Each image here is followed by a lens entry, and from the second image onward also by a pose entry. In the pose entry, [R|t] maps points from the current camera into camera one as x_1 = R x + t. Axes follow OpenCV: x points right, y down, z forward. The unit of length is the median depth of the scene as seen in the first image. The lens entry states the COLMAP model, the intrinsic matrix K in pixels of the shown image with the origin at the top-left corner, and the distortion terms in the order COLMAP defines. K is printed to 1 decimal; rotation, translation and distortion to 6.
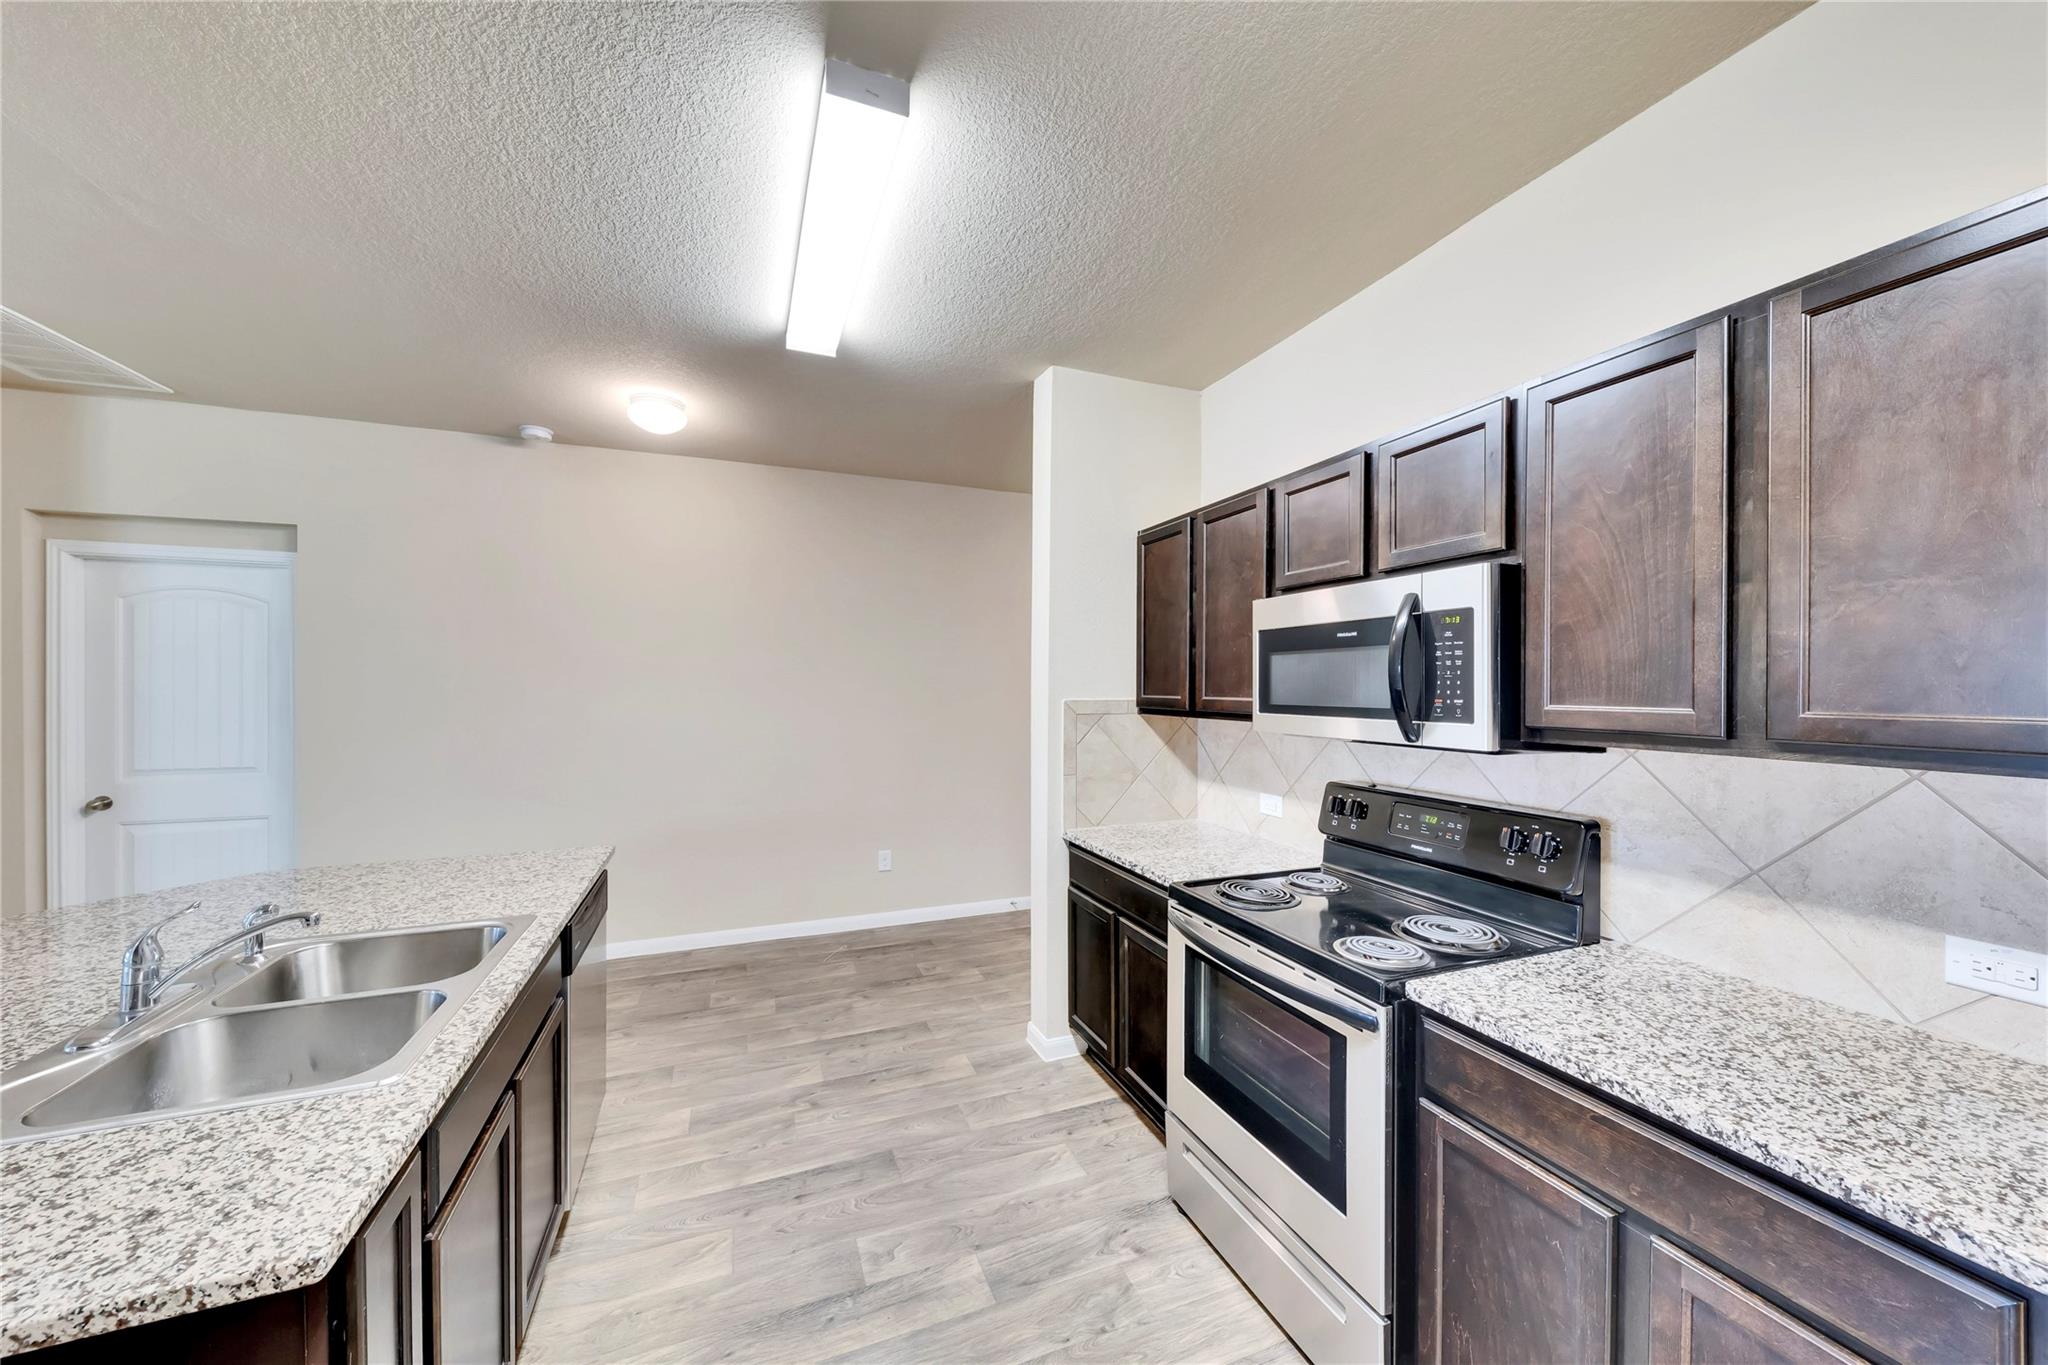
lens RADIAL K [[740.3, 0, 1031.0], [0, 740.3, 683.3], [0, 0, 1]] dist [-0.001120, 0.000014]
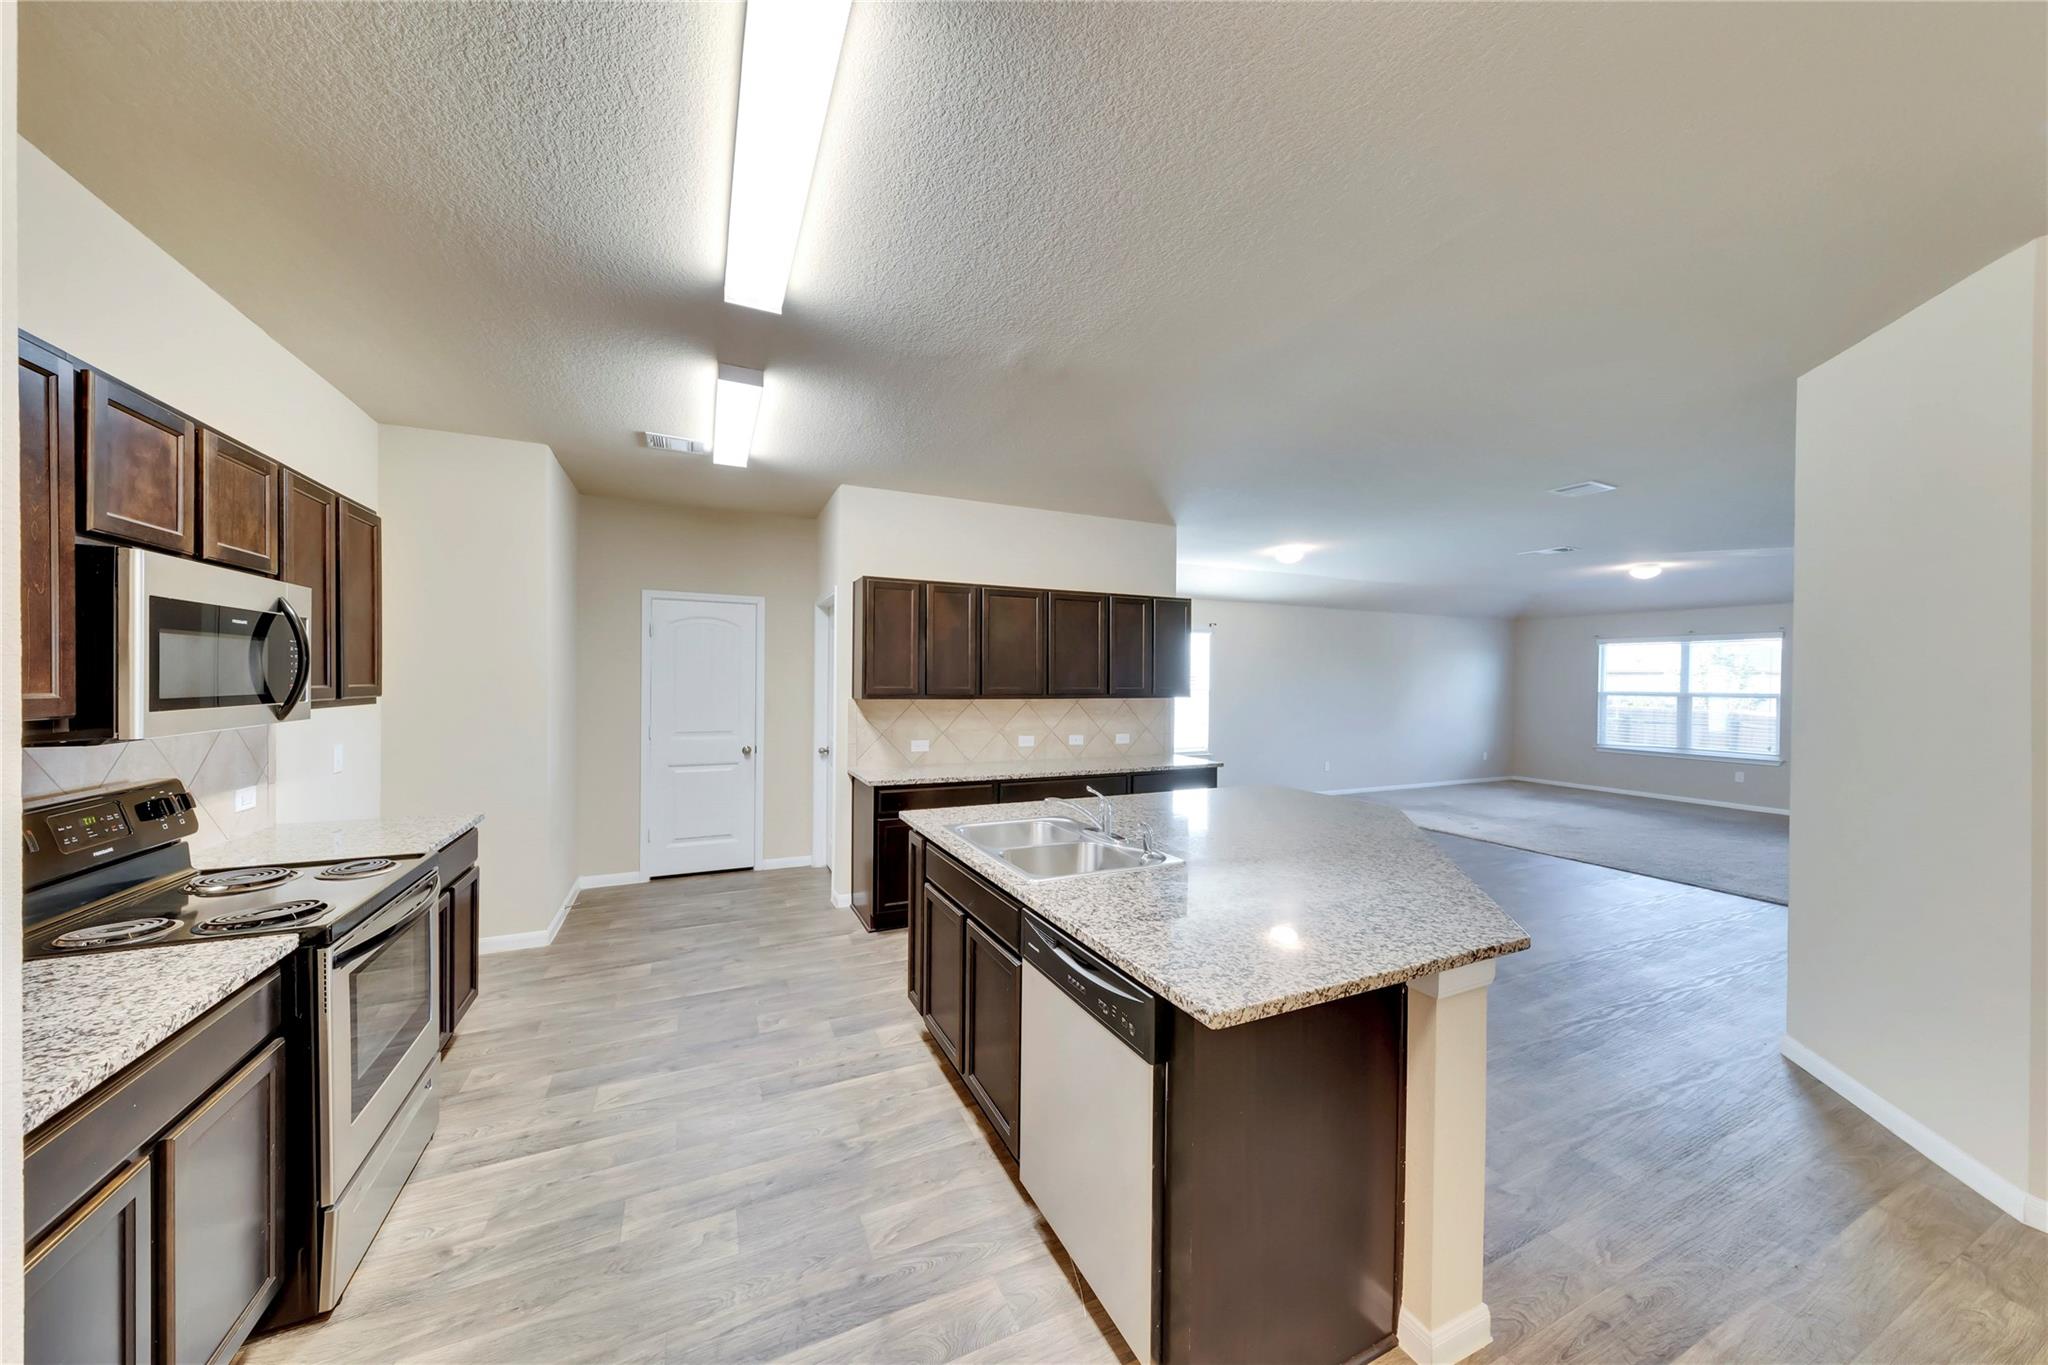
lens RADIAL K [[689.0, 0, 1023.9], [0, 689.0, 687.9], [0, 0, 1]] dist [-0.006148, -0.000433]
pose [[-0.998482, -0.004818, -0.054863, -0.602817], [-0.005511, 0.999907, 0.012483, 0.005776], [0.054798, 0.012766, -0.998416, 2.068280]]
